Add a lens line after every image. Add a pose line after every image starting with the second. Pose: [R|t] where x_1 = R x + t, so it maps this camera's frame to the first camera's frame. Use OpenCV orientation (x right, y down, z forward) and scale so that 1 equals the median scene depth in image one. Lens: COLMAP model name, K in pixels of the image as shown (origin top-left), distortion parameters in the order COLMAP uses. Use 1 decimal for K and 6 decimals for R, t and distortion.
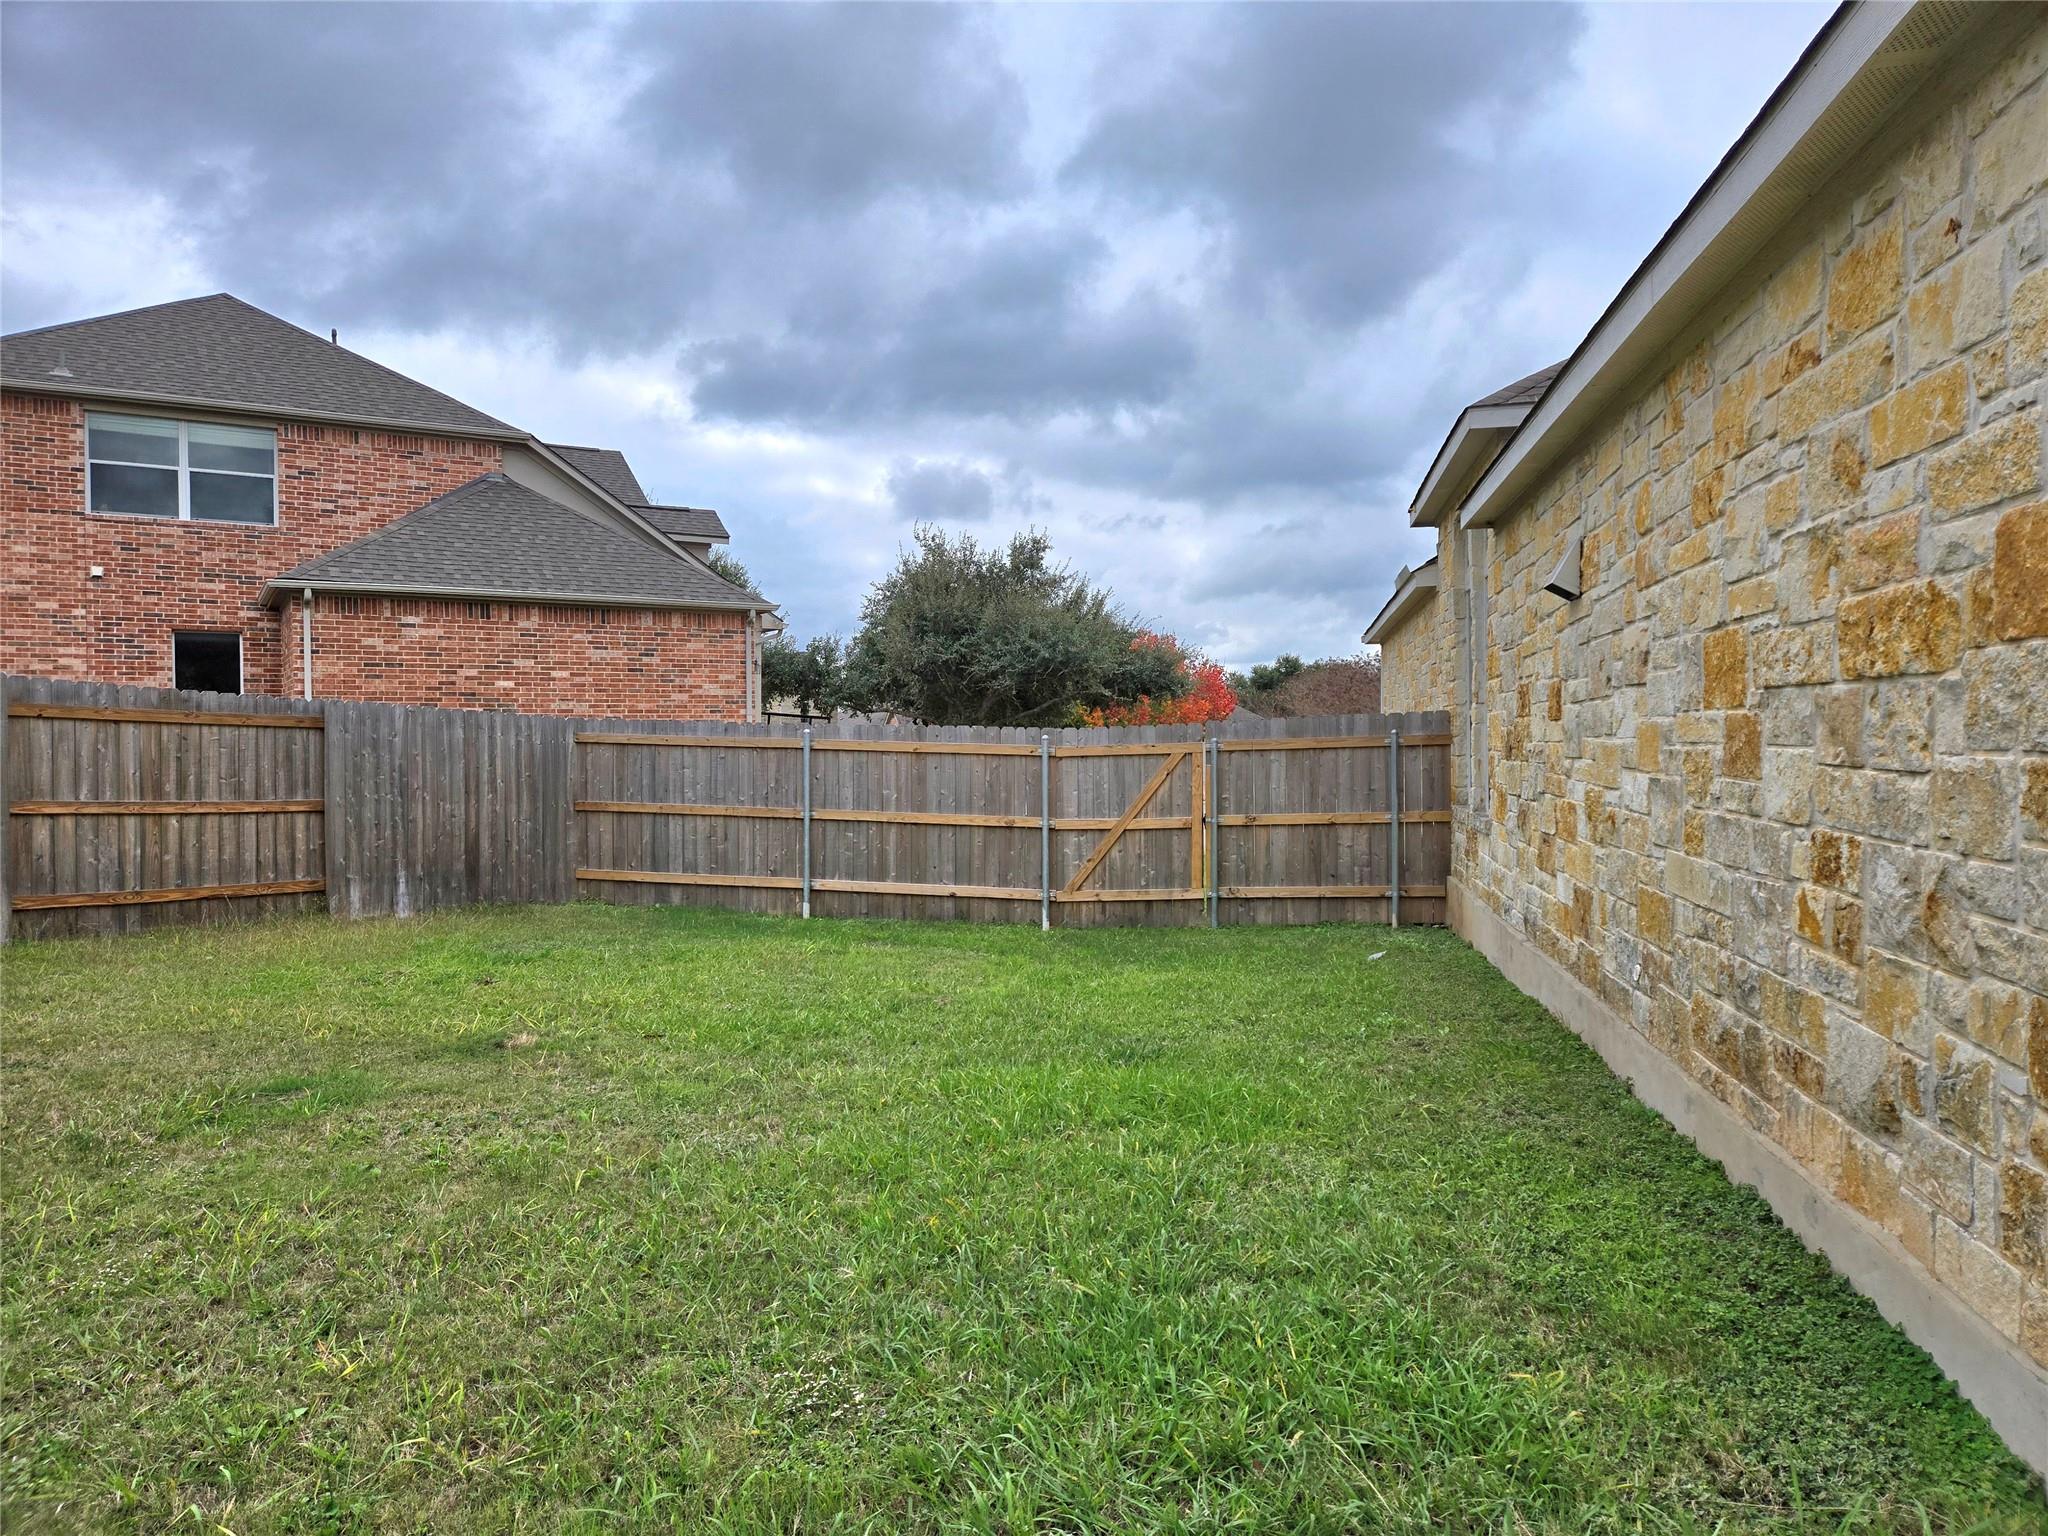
lens RADIAL K [[1362.0, 0, 993.8], [0, 1362.0, 741.6], [0, 0, 1]] dist [0.043318, -0.037873]
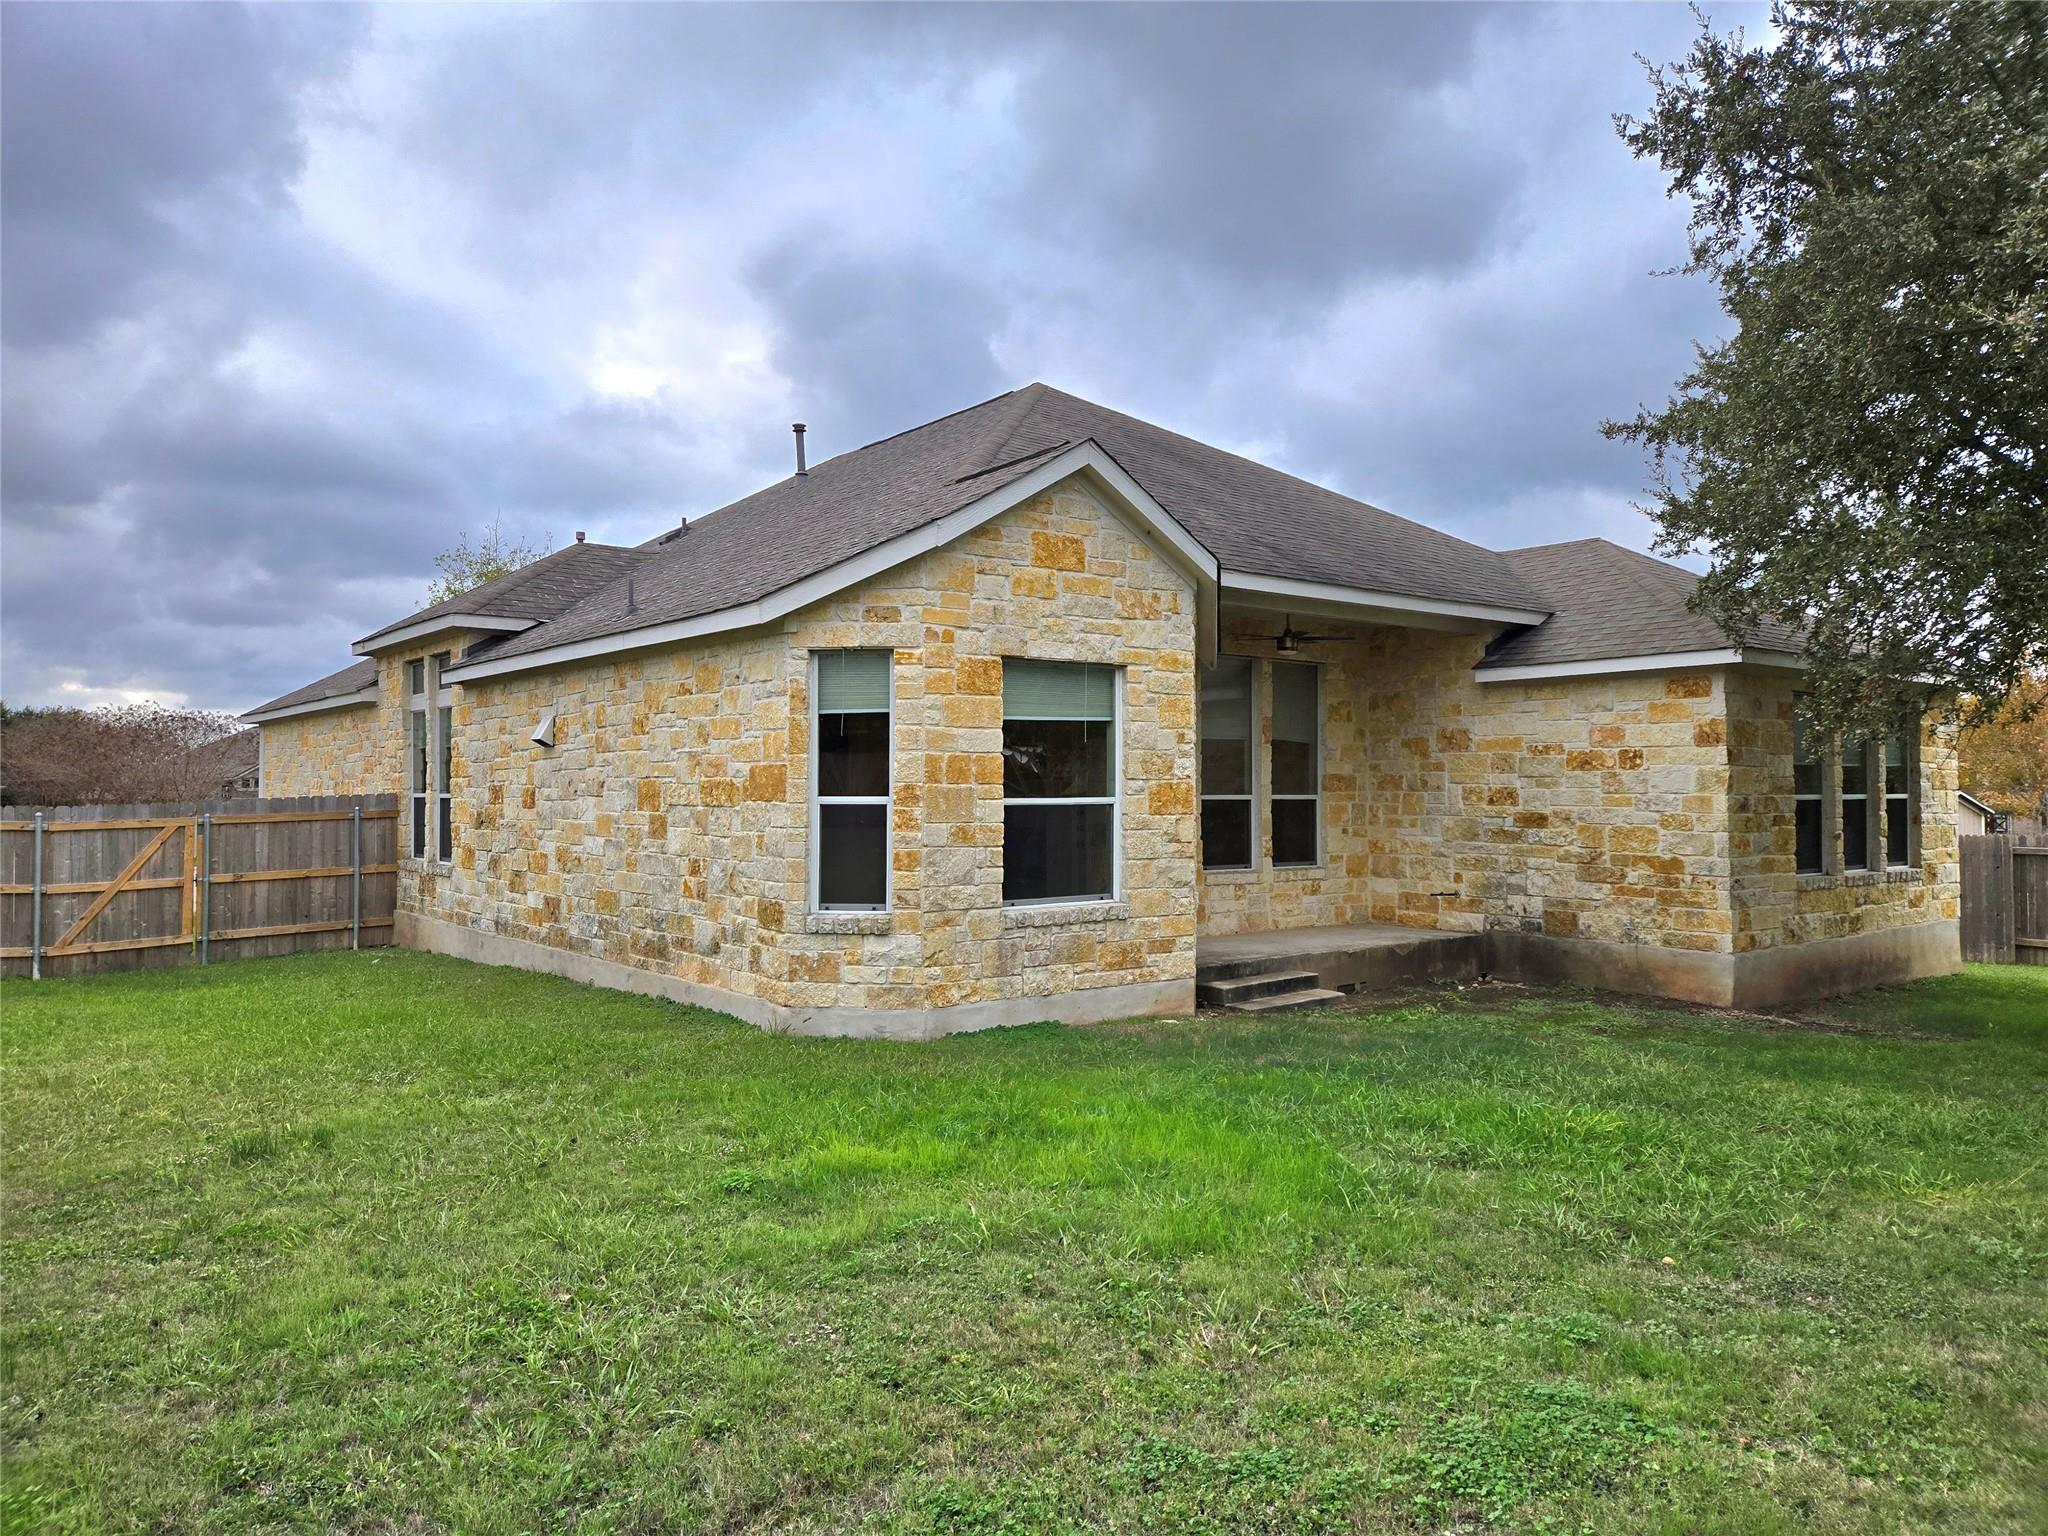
lens RADIAL K [[1362.0, 0, 1023.8], [0, 1362.0, 771.1], [0, 0, 1]] dist [0.043318, -0.037873]
pose [[0.635394, 0.013580, 0.772069, -0.356247], [0.001006, 0.999830, -0.018414, -0.018886], [-0.772187, 0.012477, 0.635272, -0.412312]]
